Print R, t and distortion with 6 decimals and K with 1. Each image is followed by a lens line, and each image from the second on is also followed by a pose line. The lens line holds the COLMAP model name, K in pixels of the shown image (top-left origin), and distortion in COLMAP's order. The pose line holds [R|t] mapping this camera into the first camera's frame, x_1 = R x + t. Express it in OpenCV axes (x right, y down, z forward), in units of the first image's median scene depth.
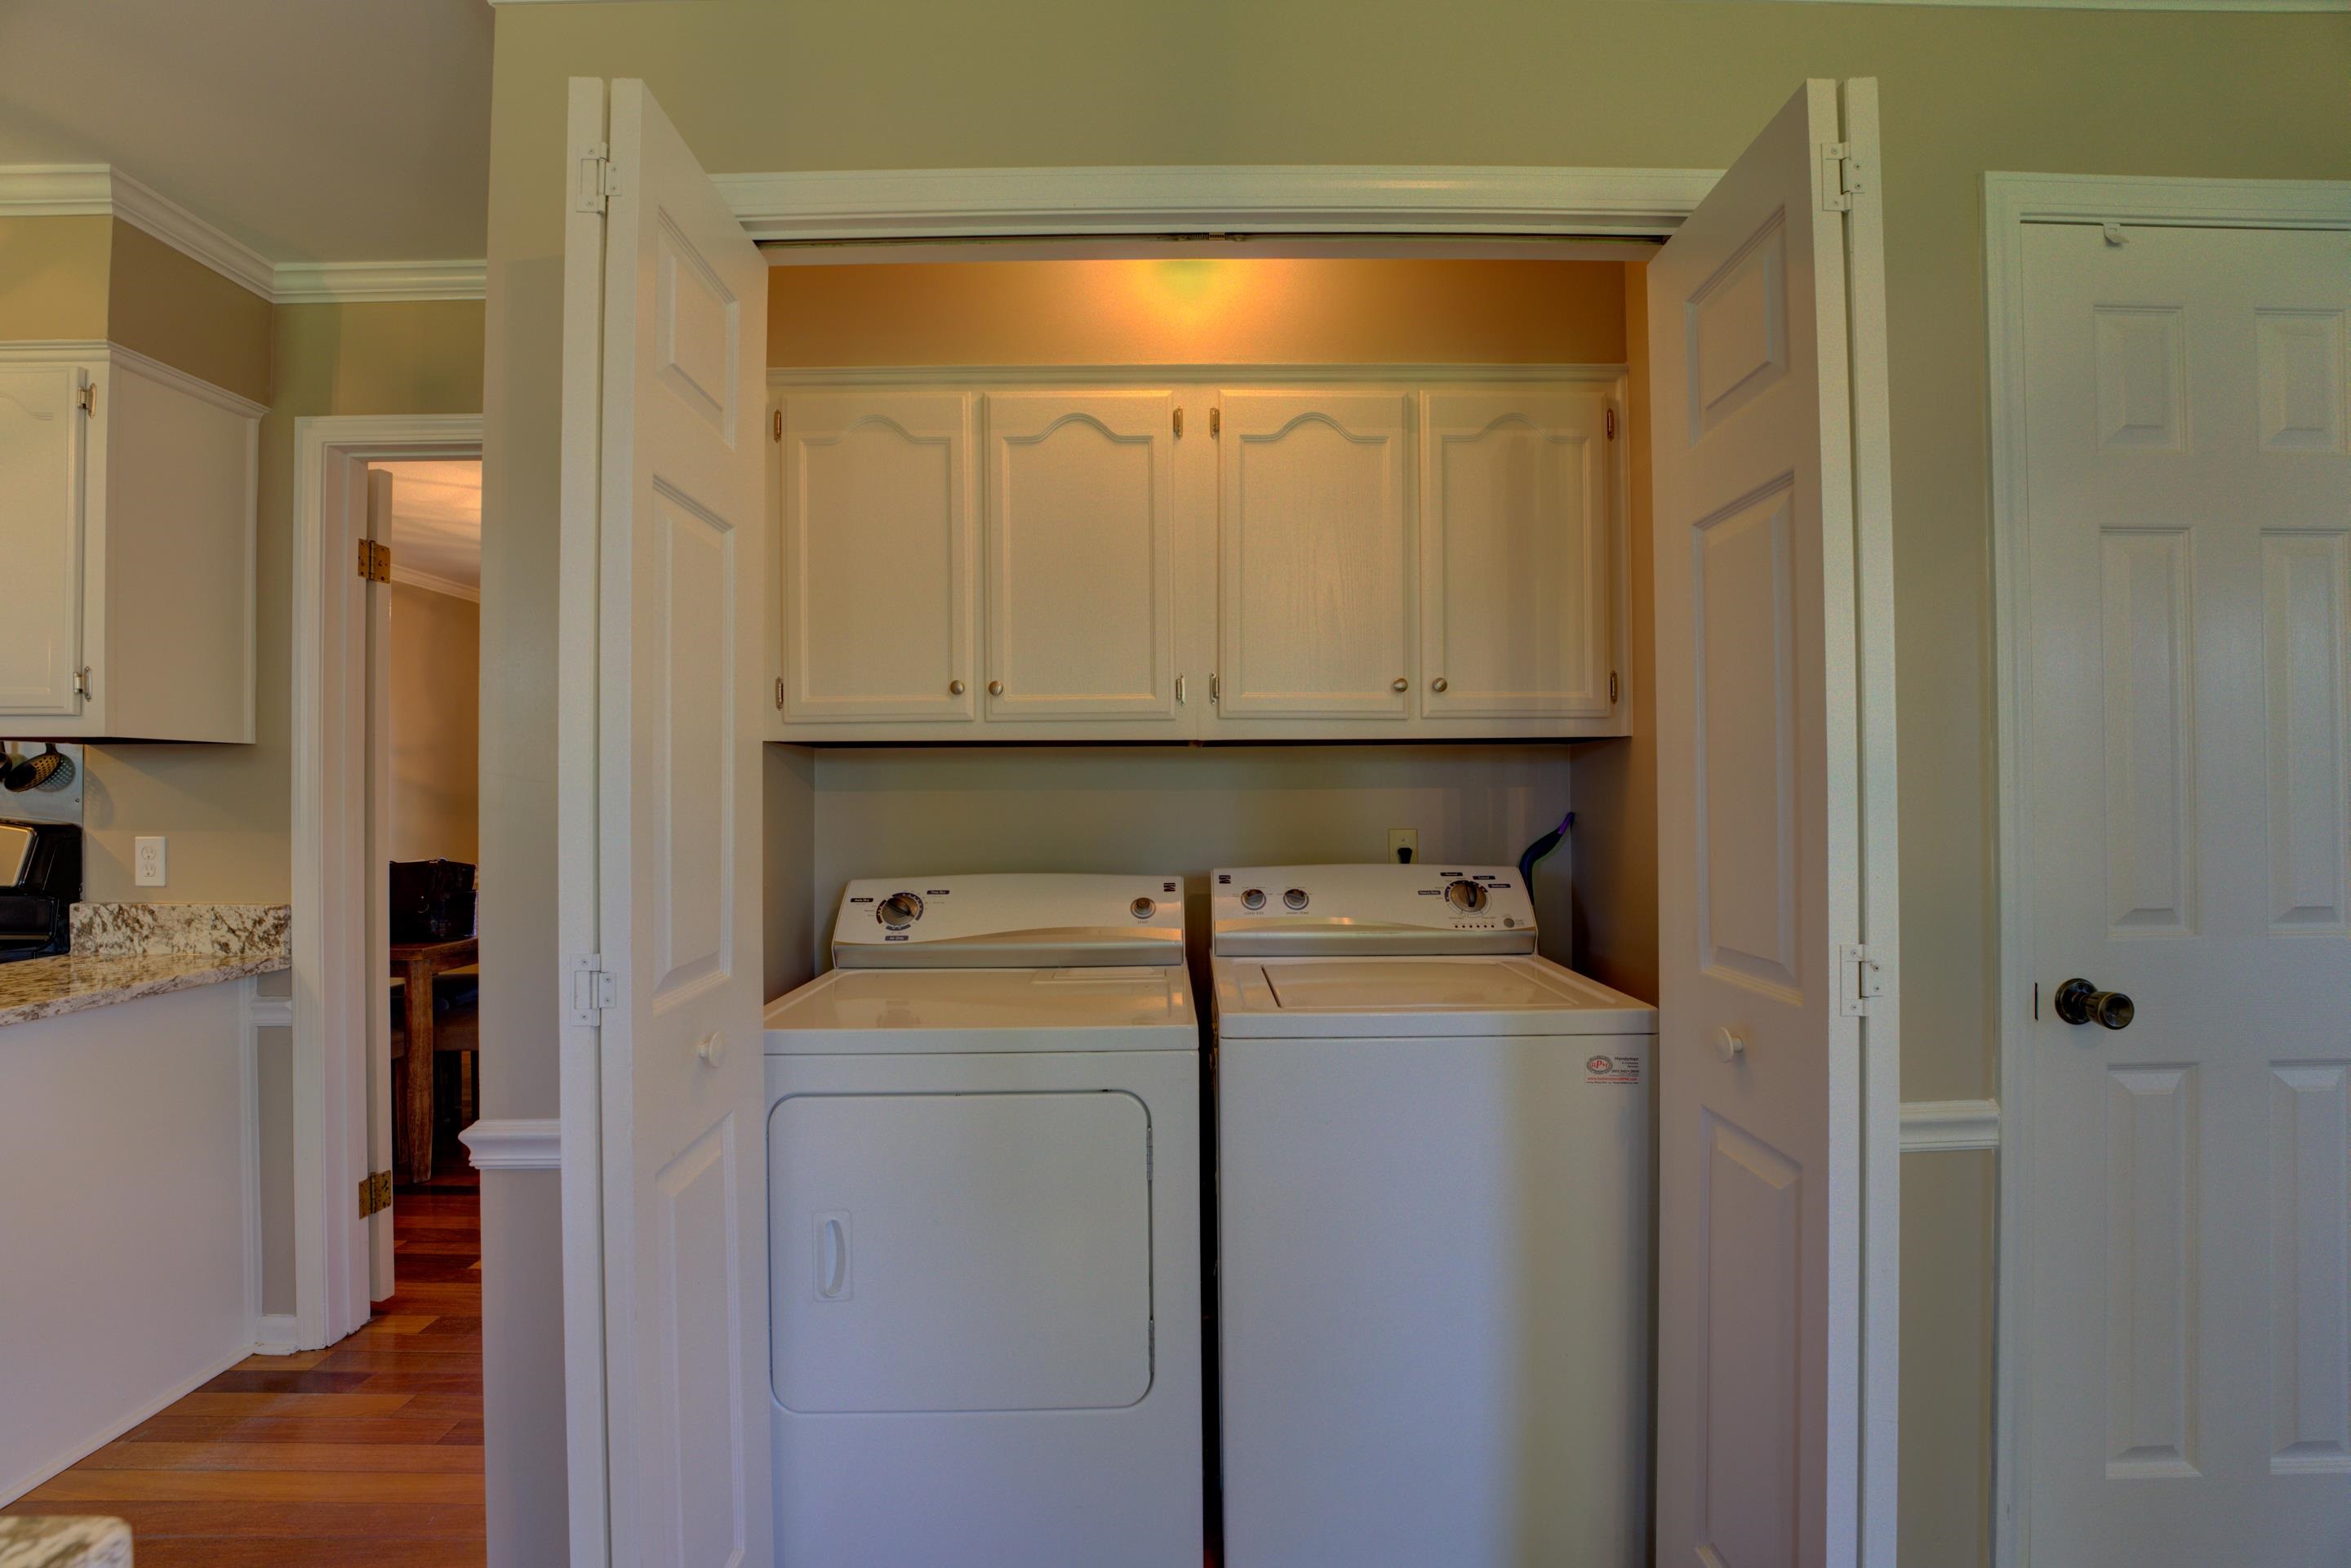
lens RADIAL K [[948.1, 0, 1163.1], [0, 948.1, 788.3], [0, 0, 1]] dist [-0.029408, 0.003311]
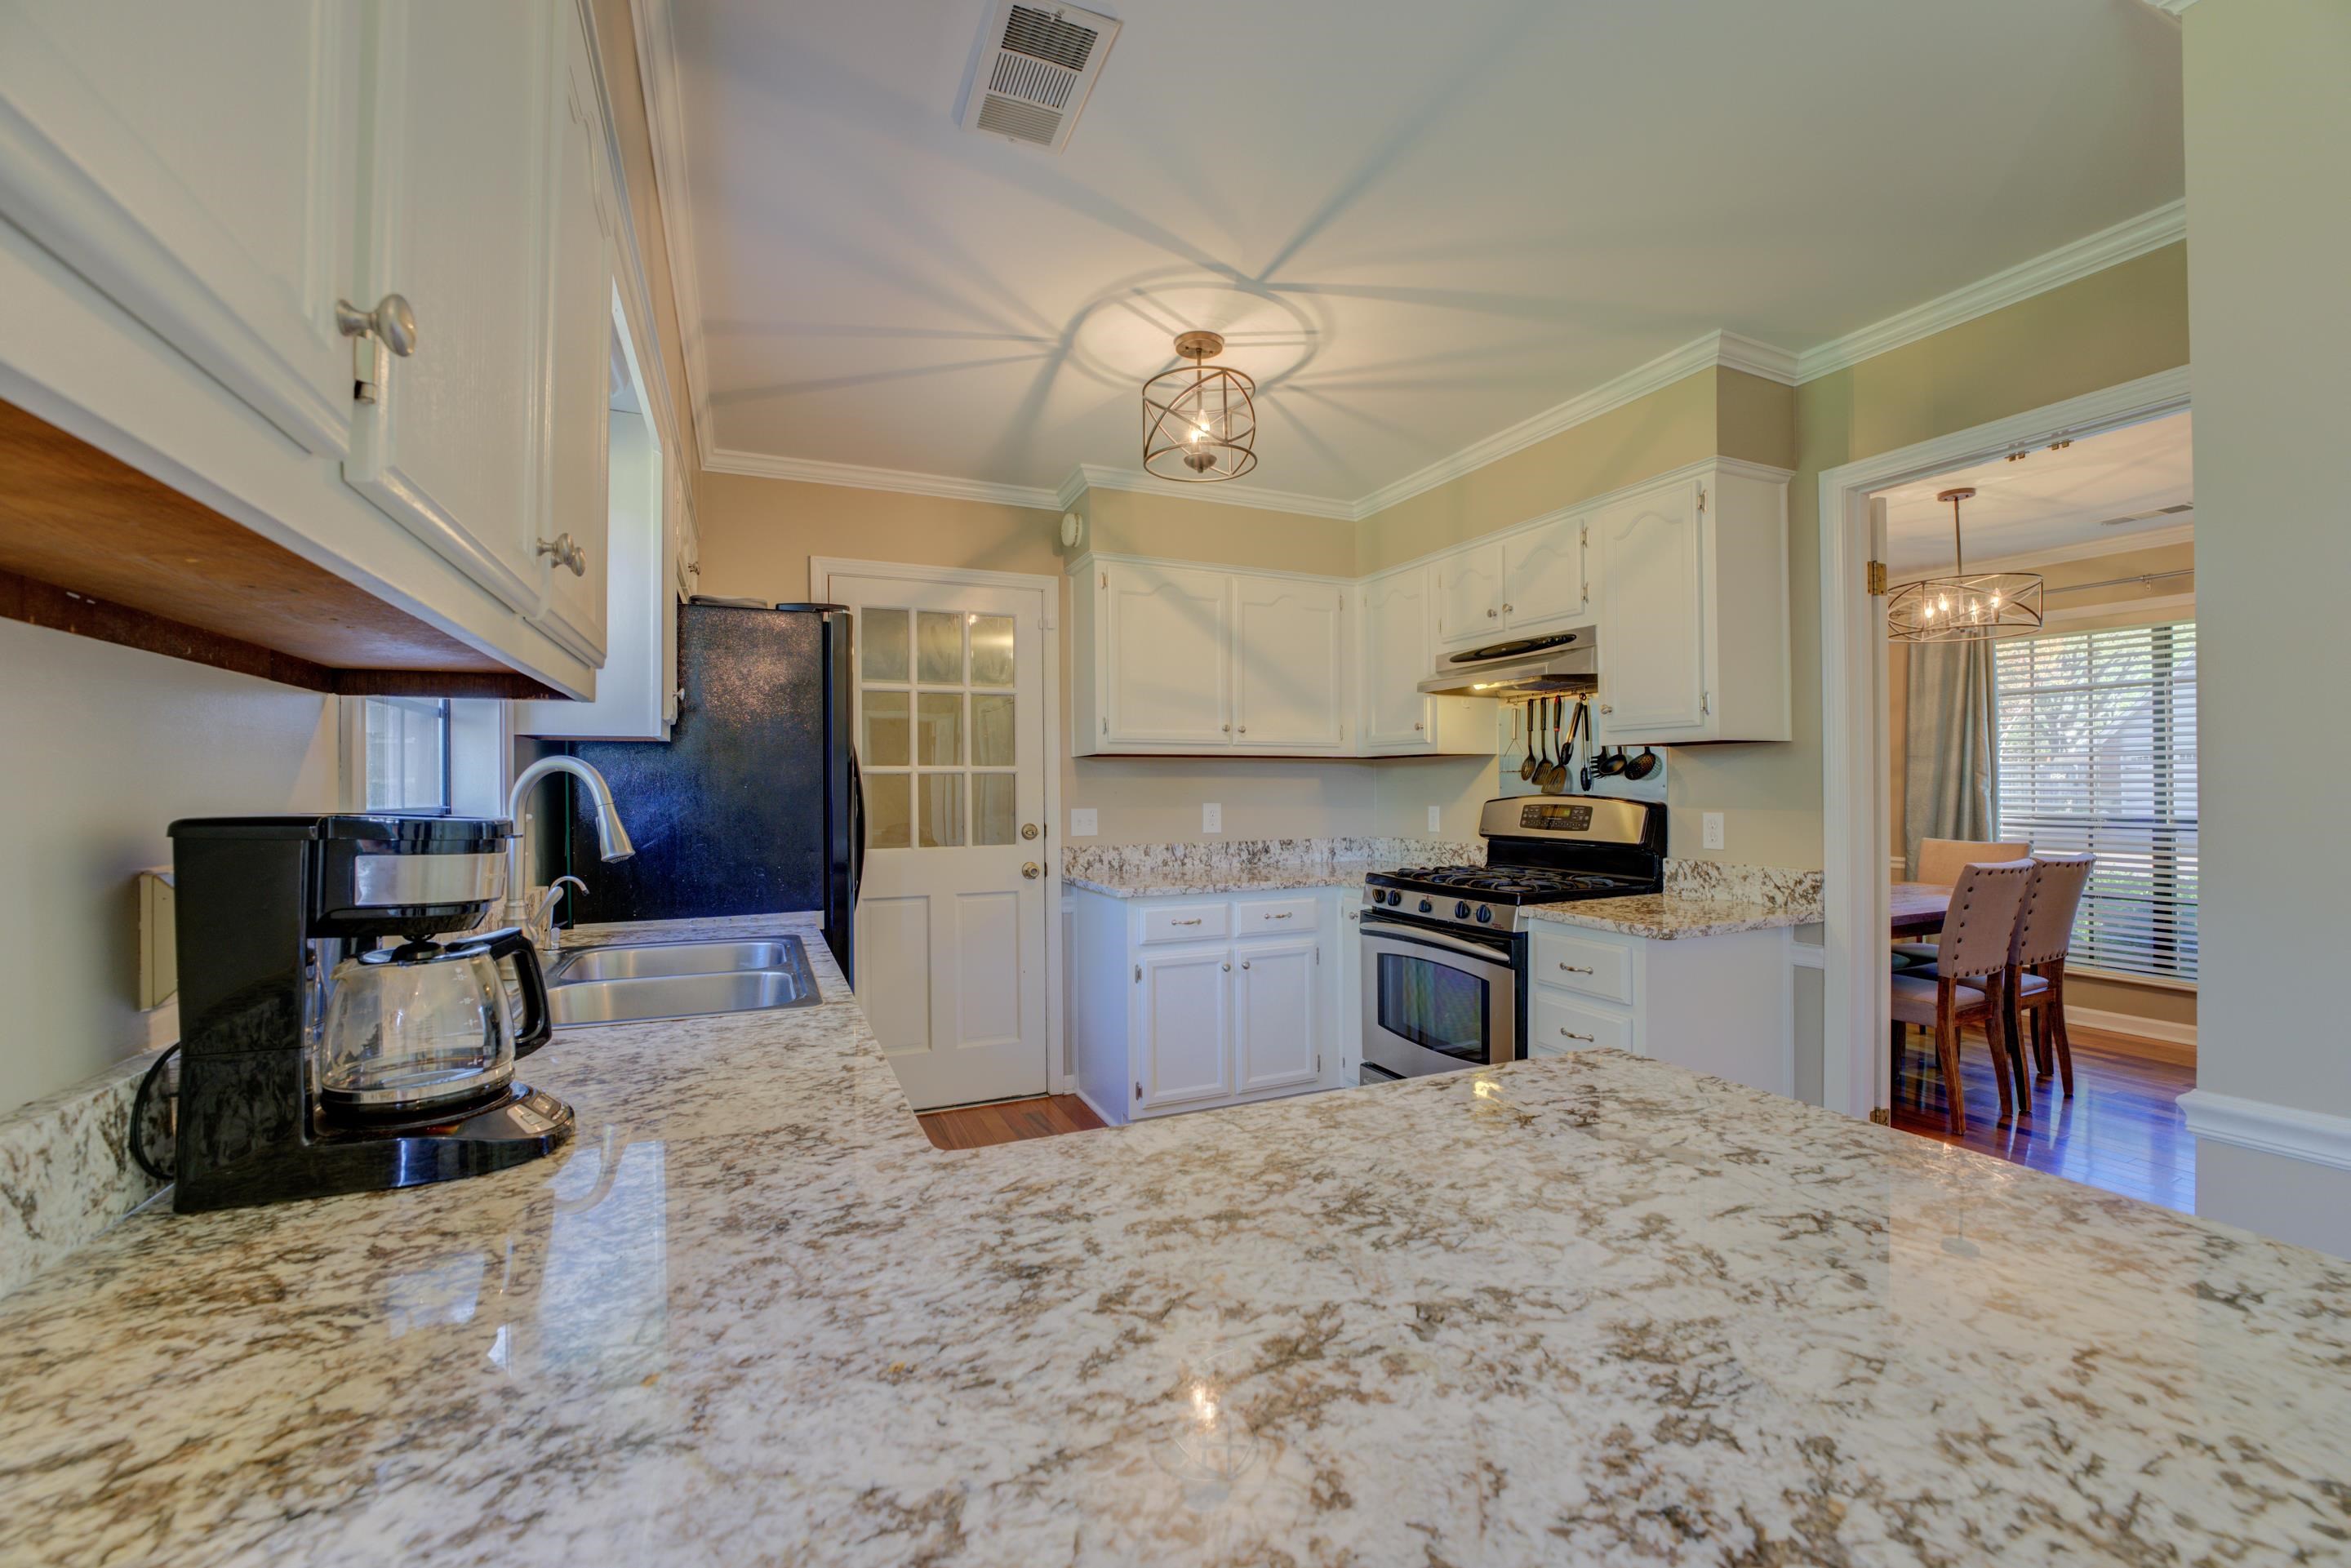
lens RADIAL K [[948.1, 0, 1178.0], [0, 948.1, 786.4], [0, 0, 1]] dist [-0.029408, 0.003311]
pose [[0.405474, -0.000095, -0.914107, -0.156636], [0.012496, 0.999907, 0.005438, -0.003590], [0.914021, -0.013627, 0.405437, -0.288670]]
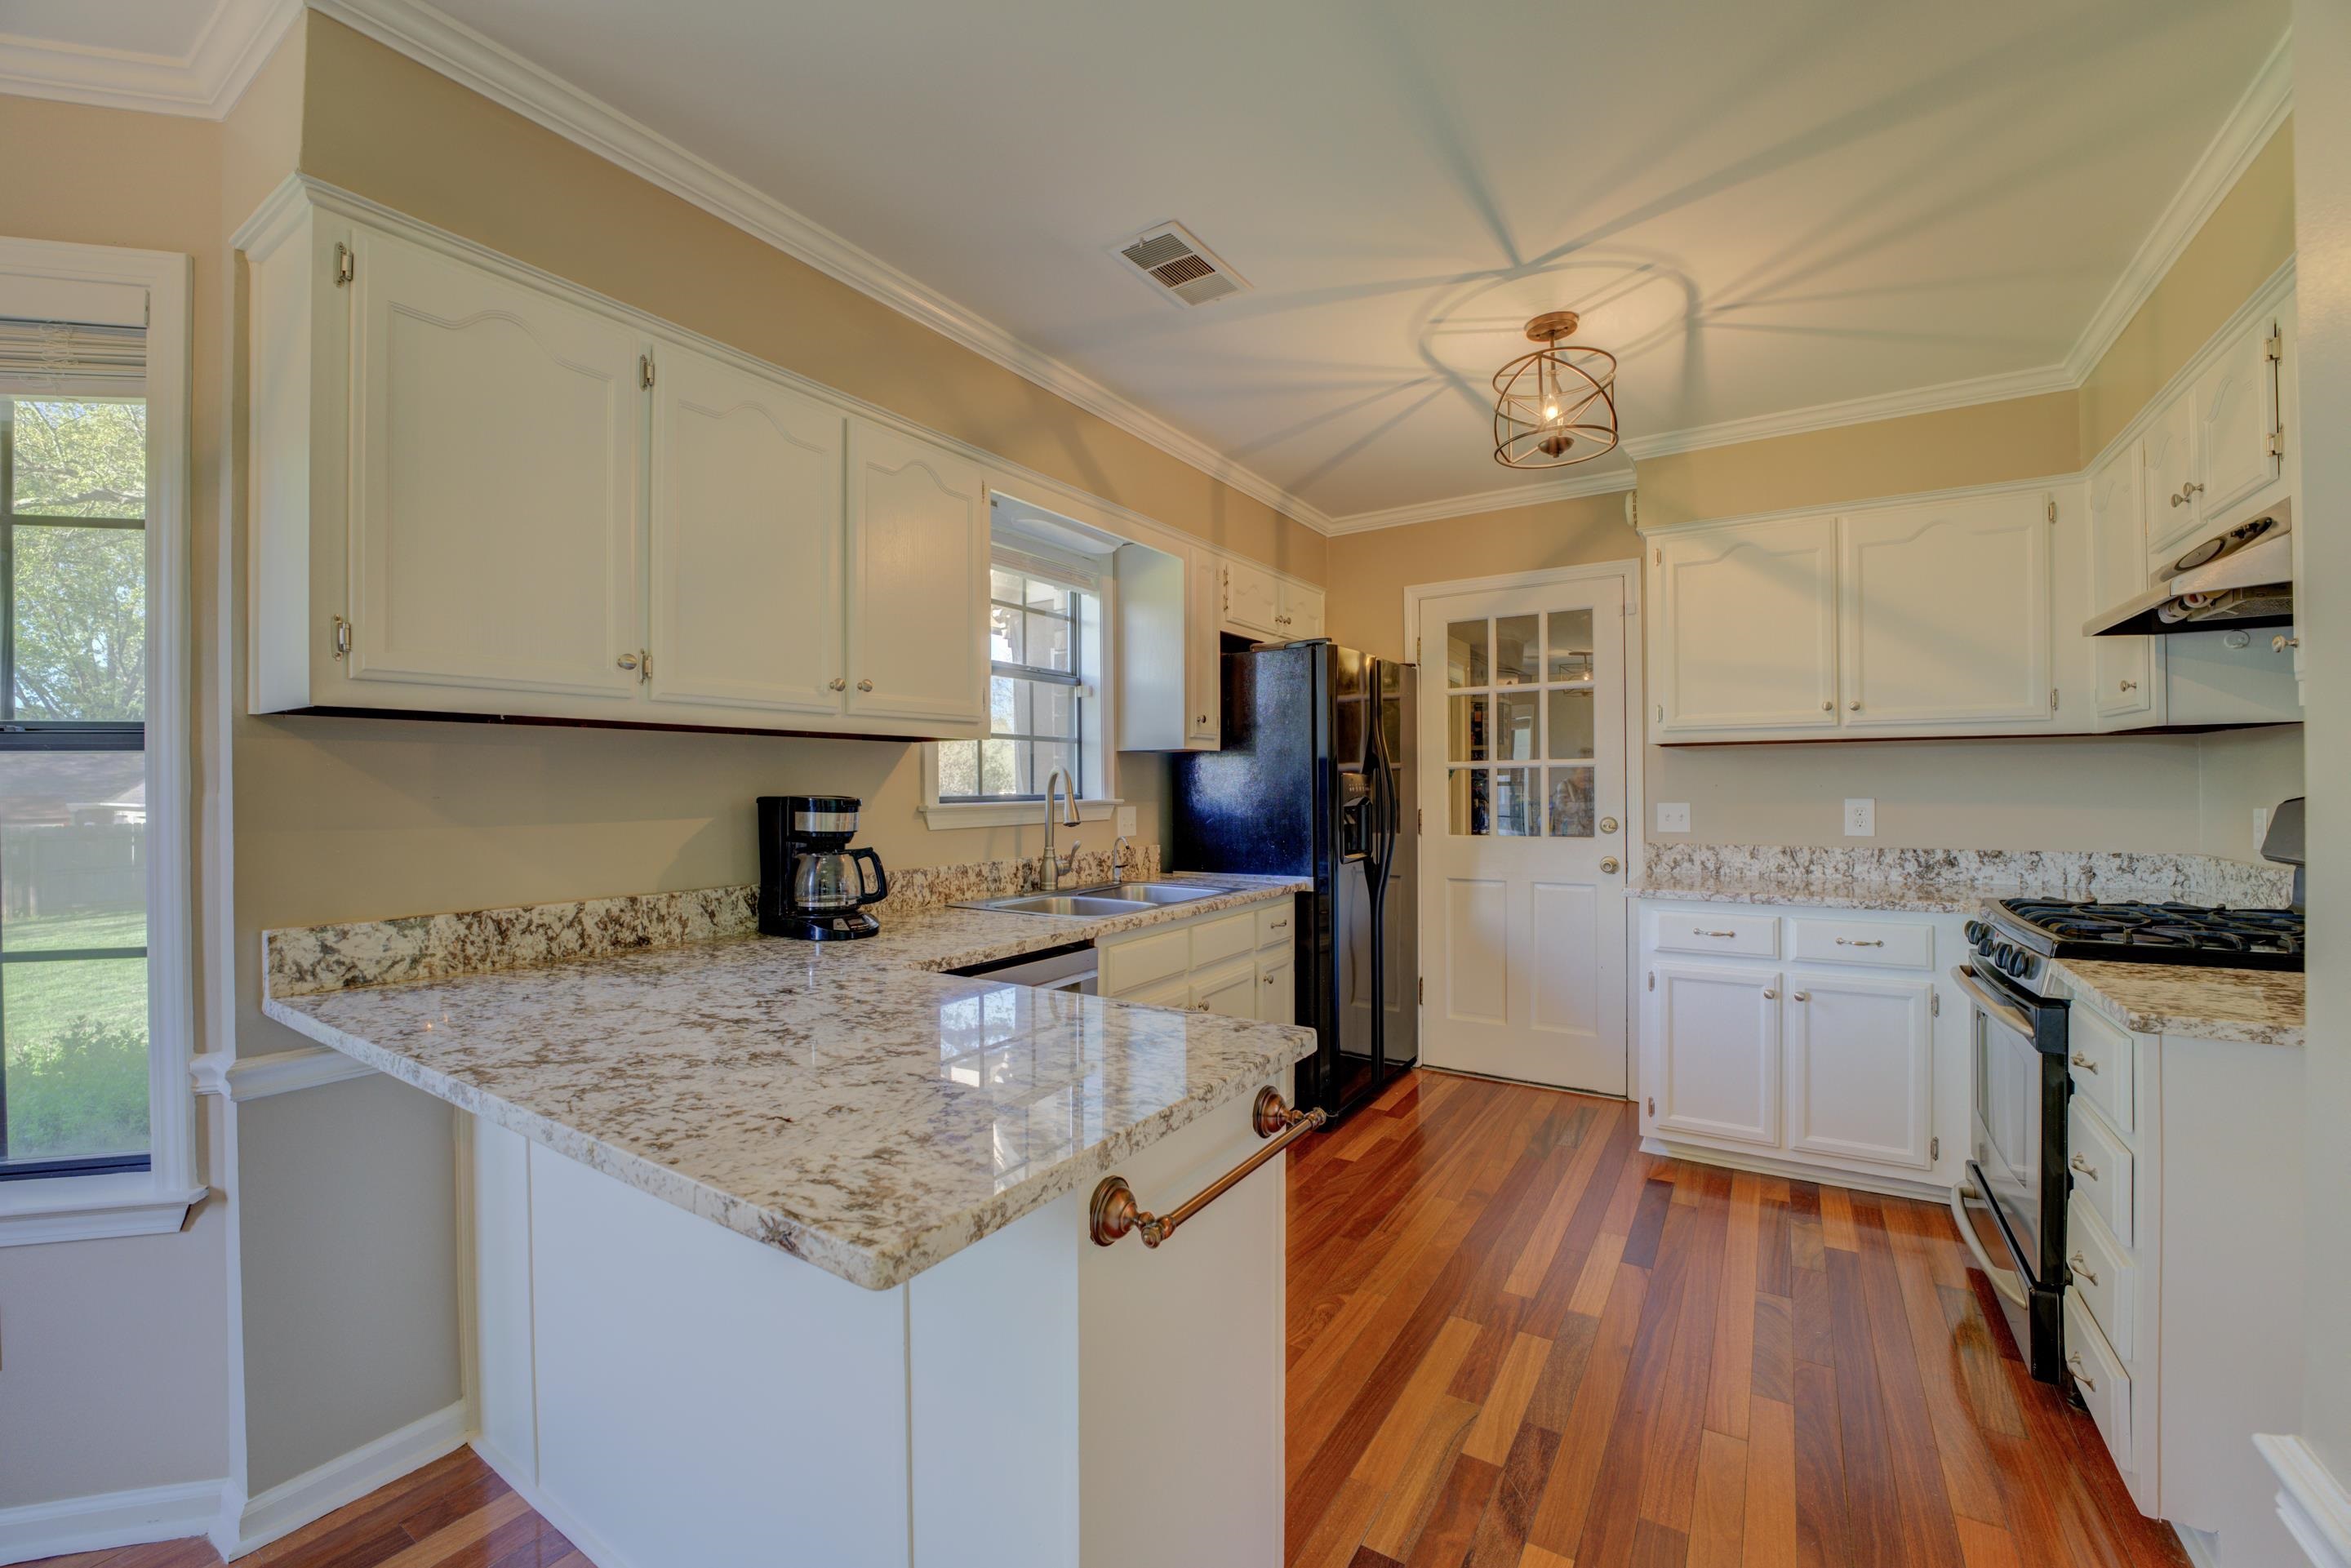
lens RADIAL K [[948.1, 0, 1175.2], [0, 948.1, 785.1], [0, 0, 1]] dist [-0.029408, 0.003311]
pose [[-0.547282, 0.007439, -0.836915, -0.007704], [0.017224, 0.999849, -0.002376, 0.004521], [0.836771, -0.015715, -0.547328, 0.484080]]
